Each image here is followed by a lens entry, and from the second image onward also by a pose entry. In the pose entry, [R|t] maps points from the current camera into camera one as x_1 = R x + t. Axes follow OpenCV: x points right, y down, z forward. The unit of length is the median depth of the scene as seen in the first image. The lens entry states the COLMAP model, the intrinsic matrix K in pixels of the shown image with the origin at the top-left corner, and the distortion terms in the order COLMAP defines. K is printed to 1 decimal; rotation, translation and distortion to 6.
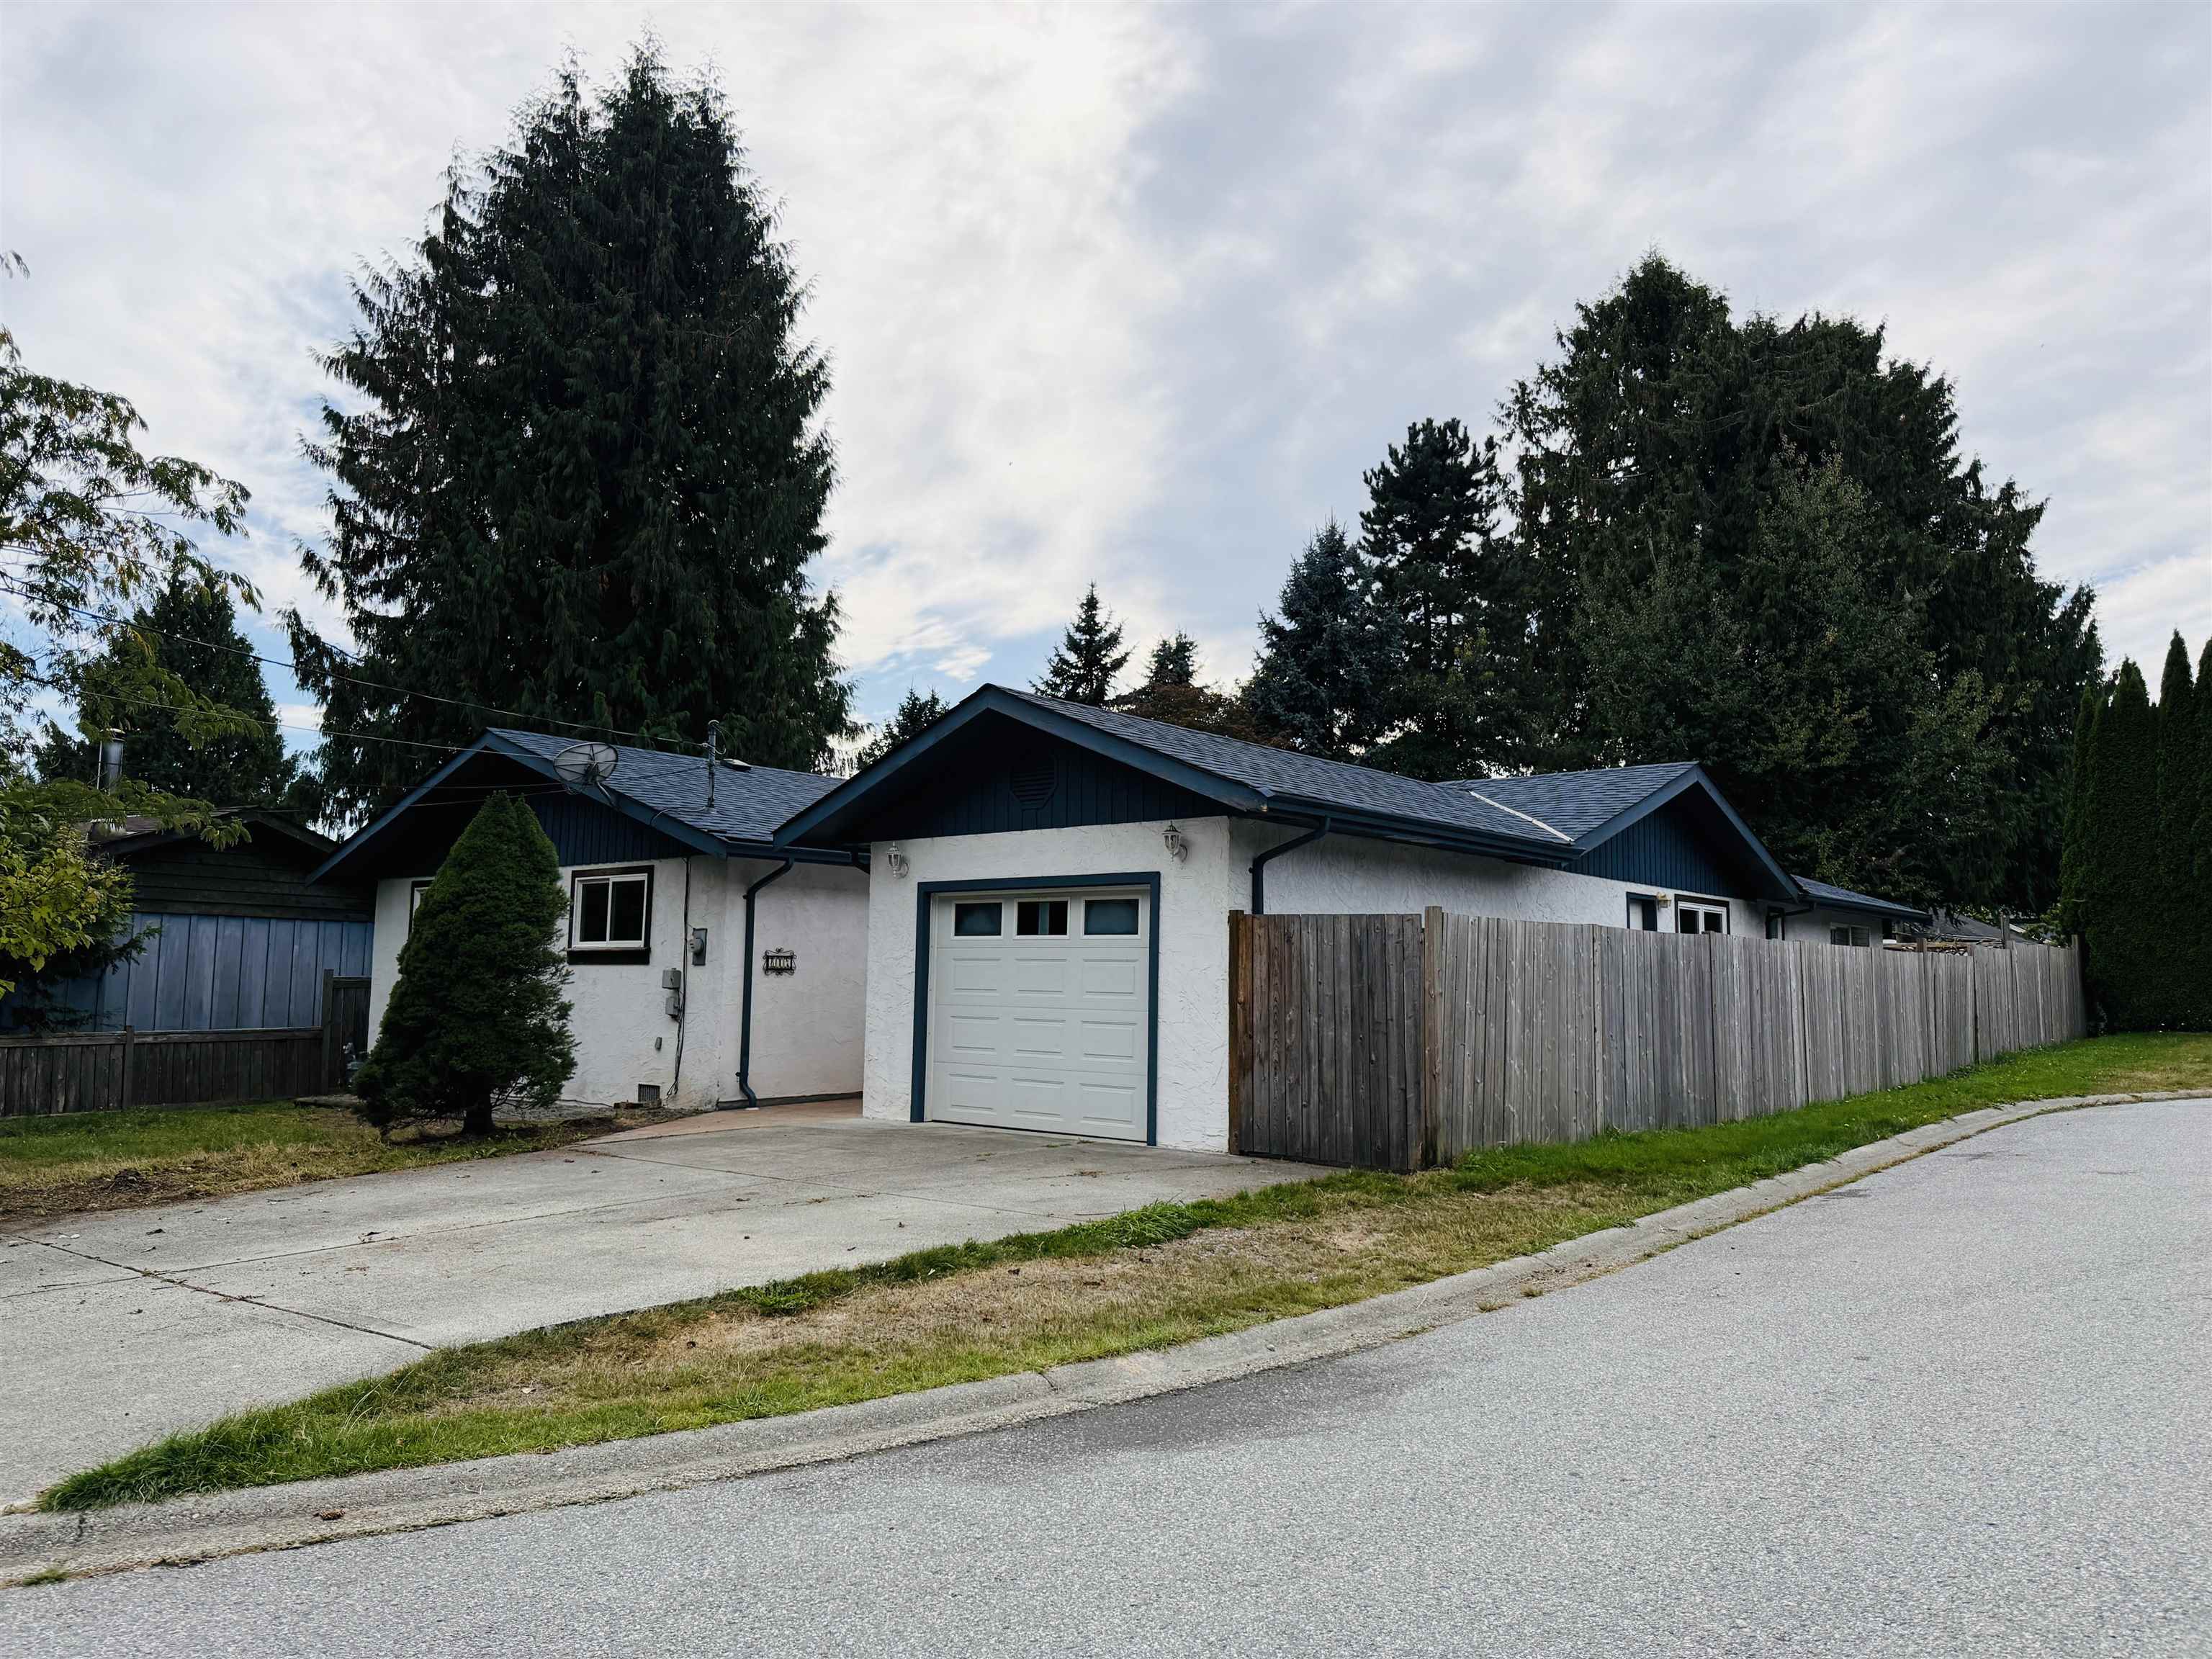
lens RADIAL K [[1545.2, 0, 1089.1], [0, 1545.2, 826.5], [0, 0, 1]] dist [0.079138, -0.077846]
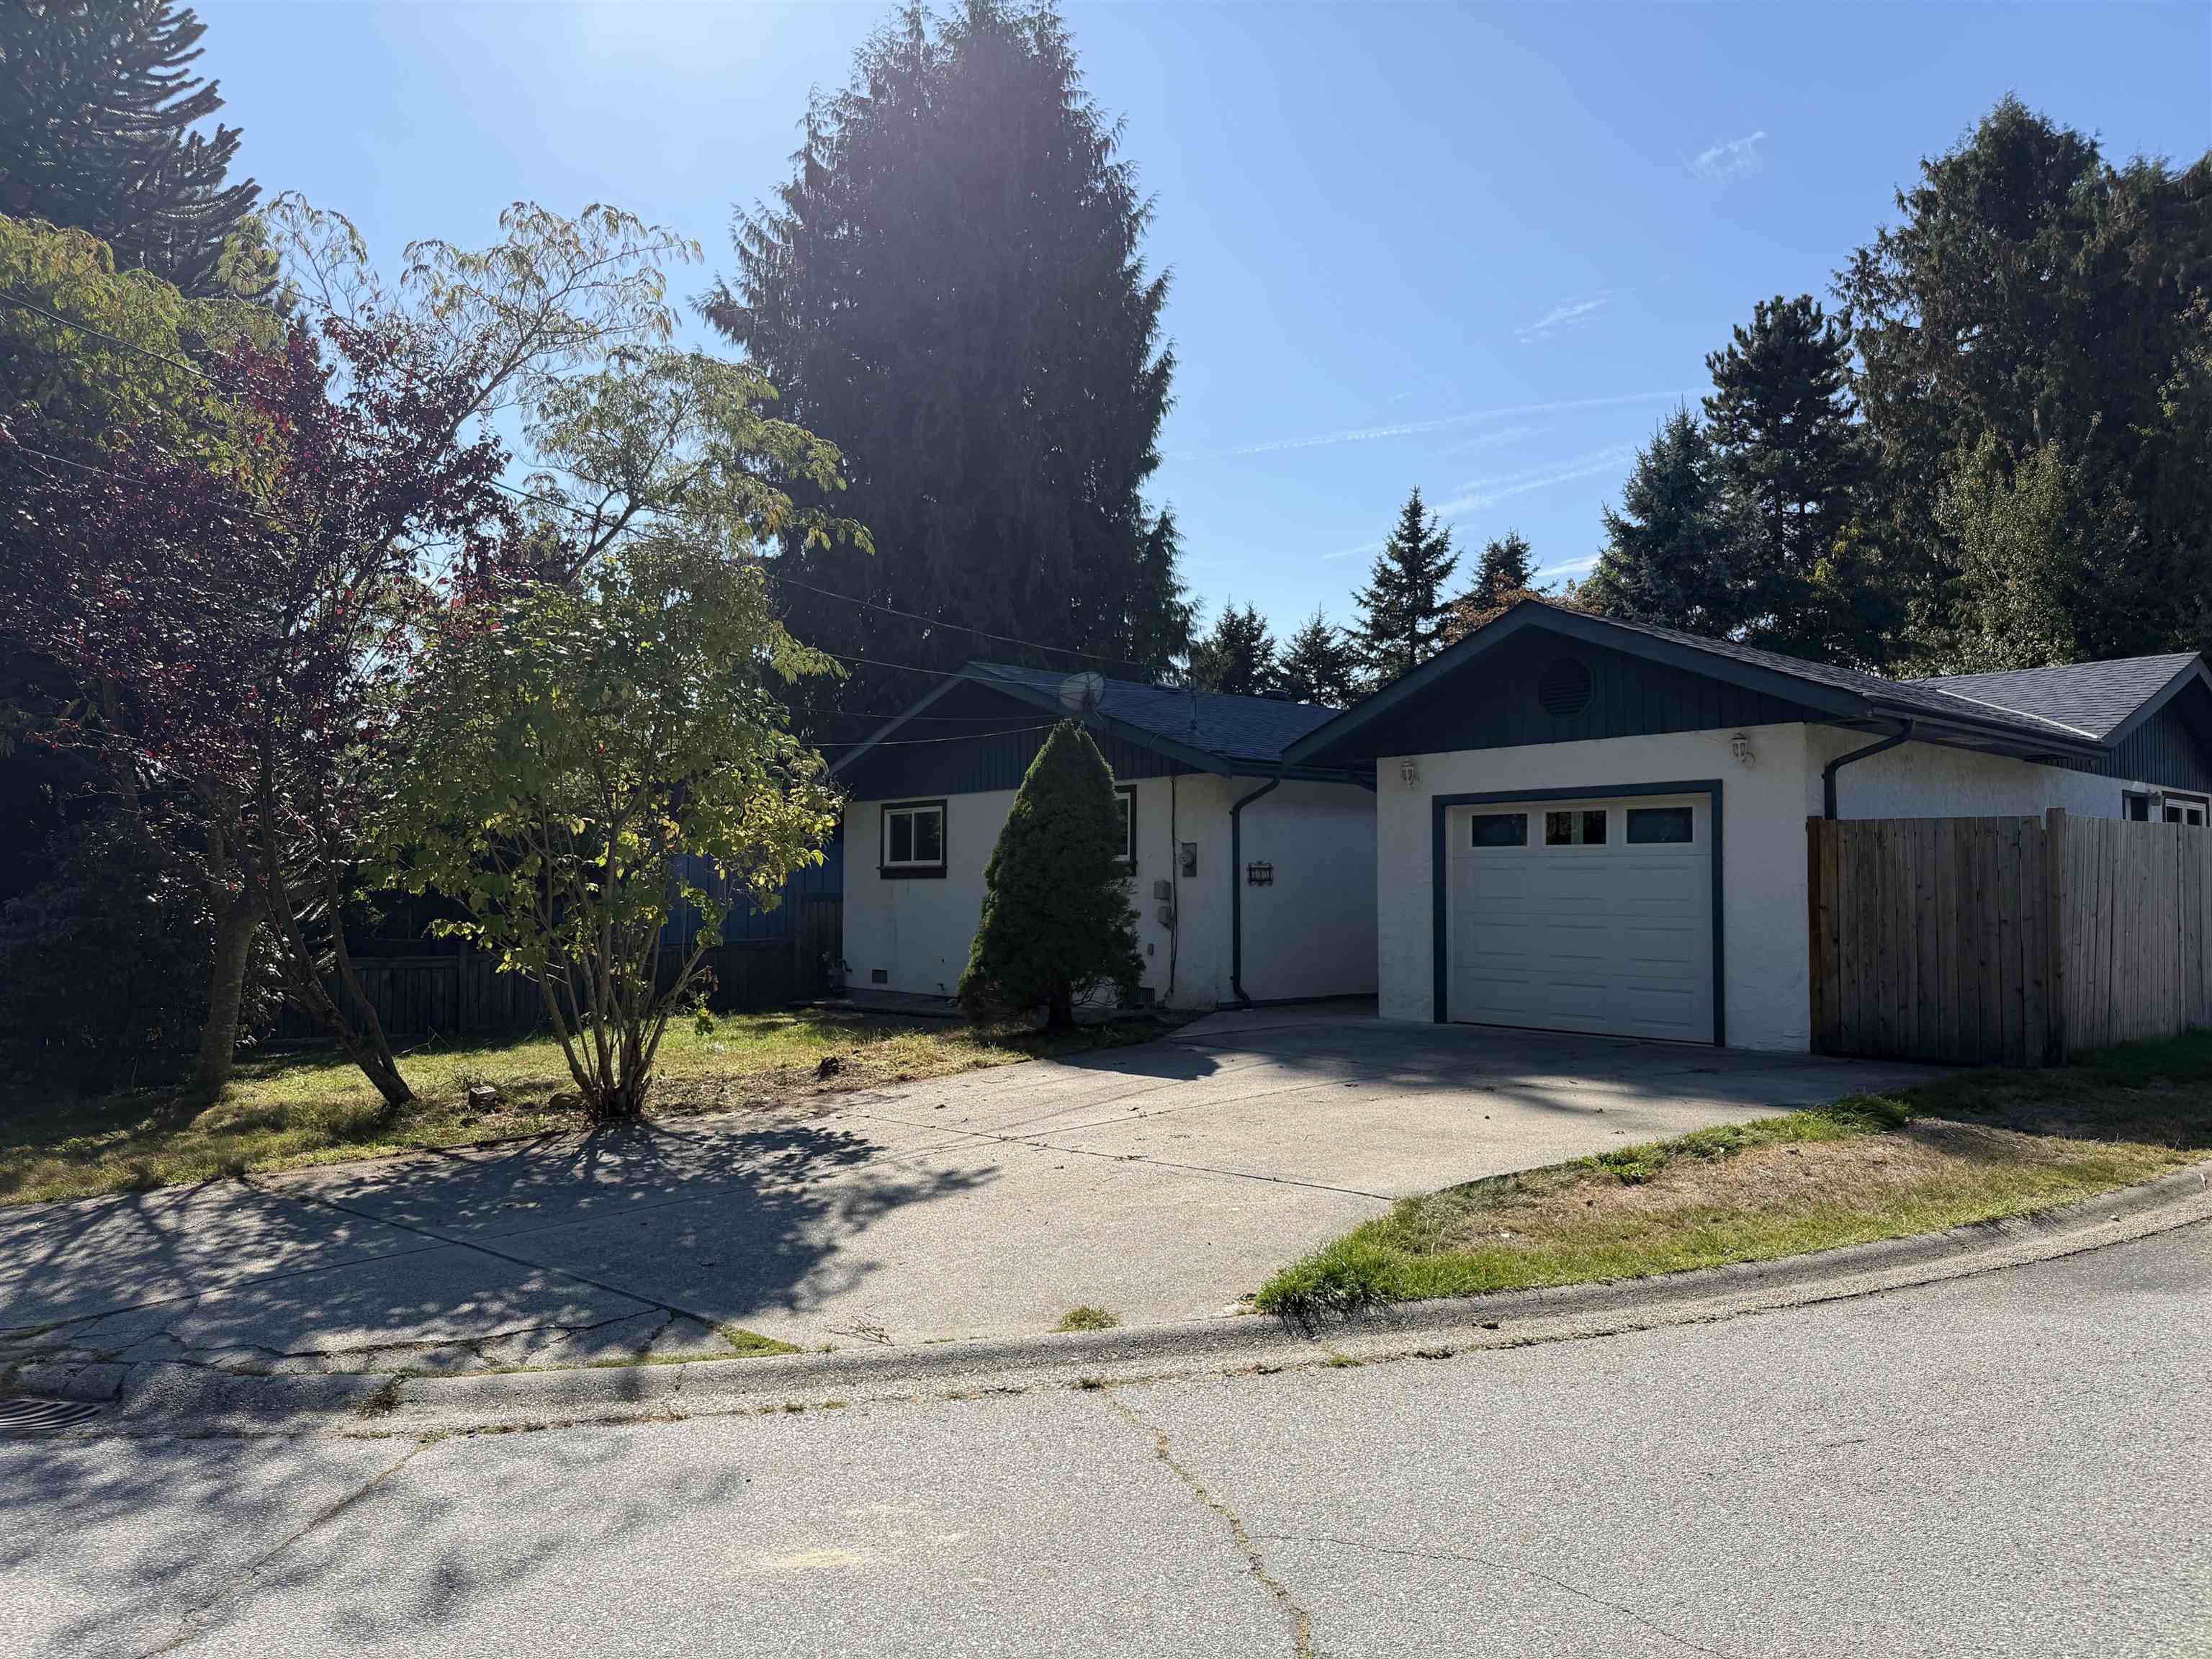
lens RADIAL K [[1545.2, 0, 1105.9], [0, 1545.2, 832.8], [0, 0, 1]] dist [0.079138, -0.077846]
pose [[0.991185, -0.017137, -0.131375, -0.073746], [0.025089, 0.997936, 0.059111, -0.002296], [0.130091, -0.061886, 0.989569, -0.024640]]
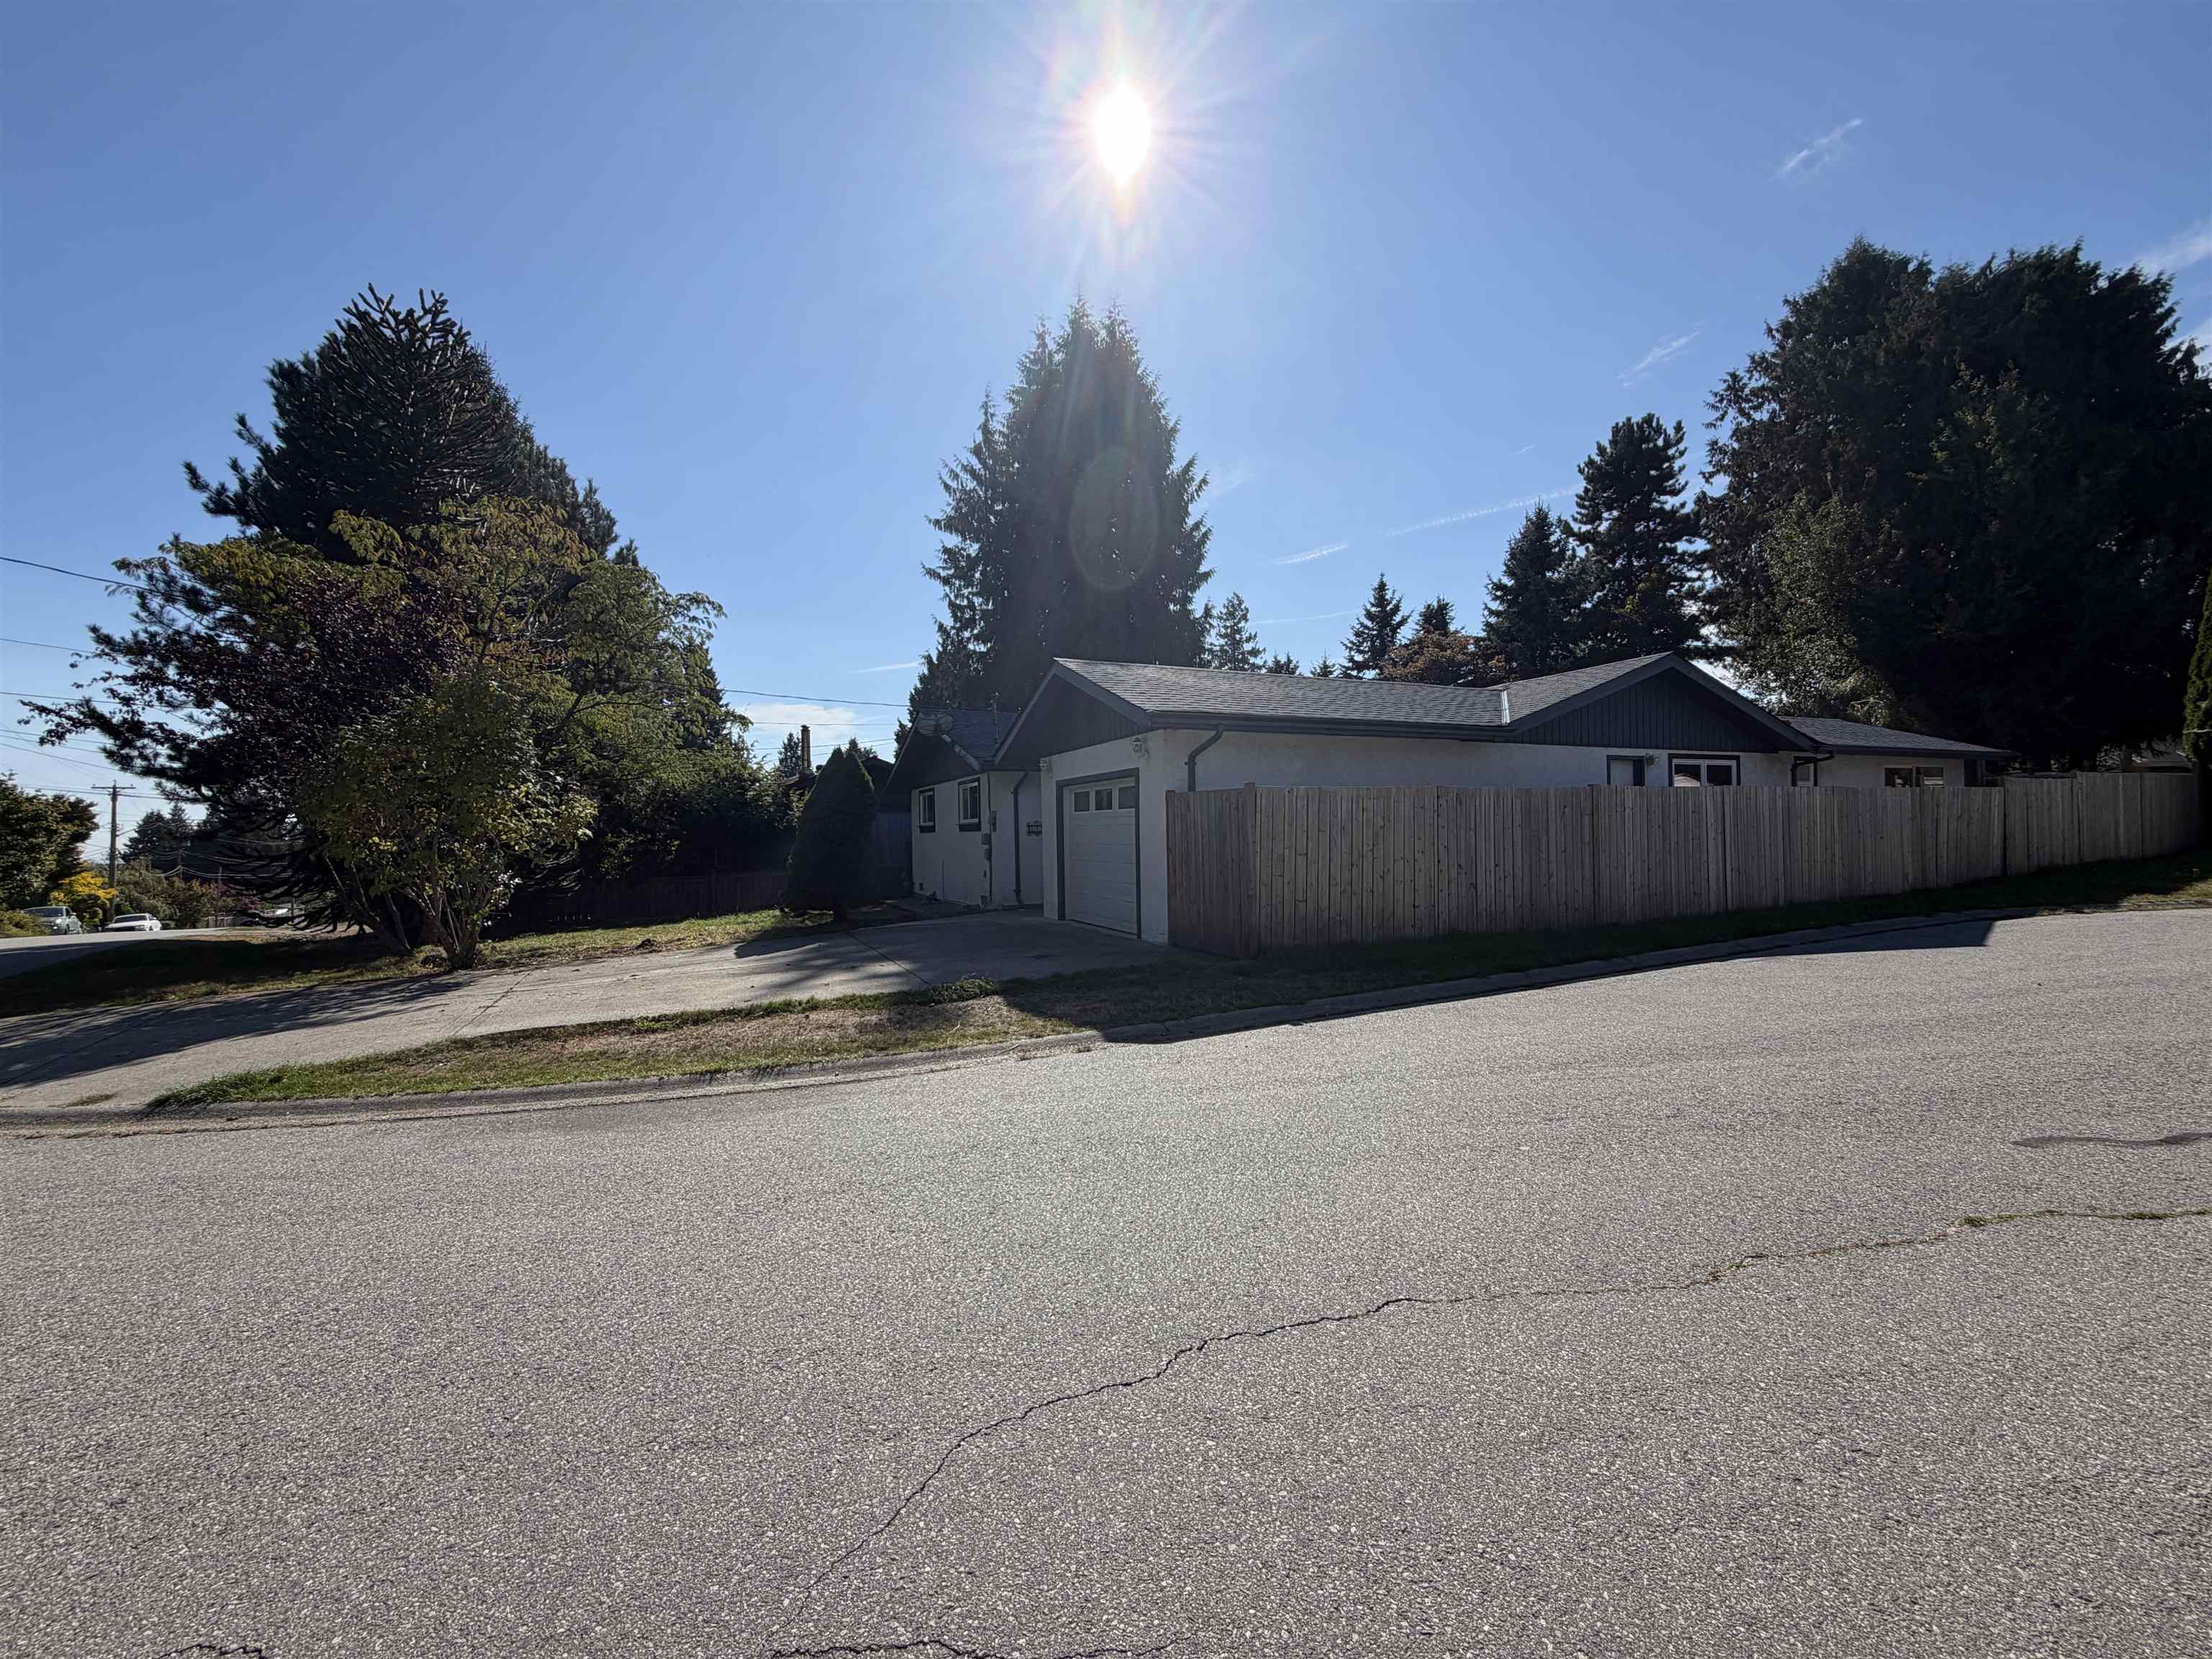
lens RADIAL K [[884.0, 0, 1099.2], [0, 884.0, 829.1], [0, 0, 1]] dist [0.002117, -0.000050]
pose [[0.902937, -0.030831, -0.428666, 0.131639], [0.073051, 0.993919, 0.082389, 0.004672], [0.423519, -0.105707, 0.899699, 0.055078]]
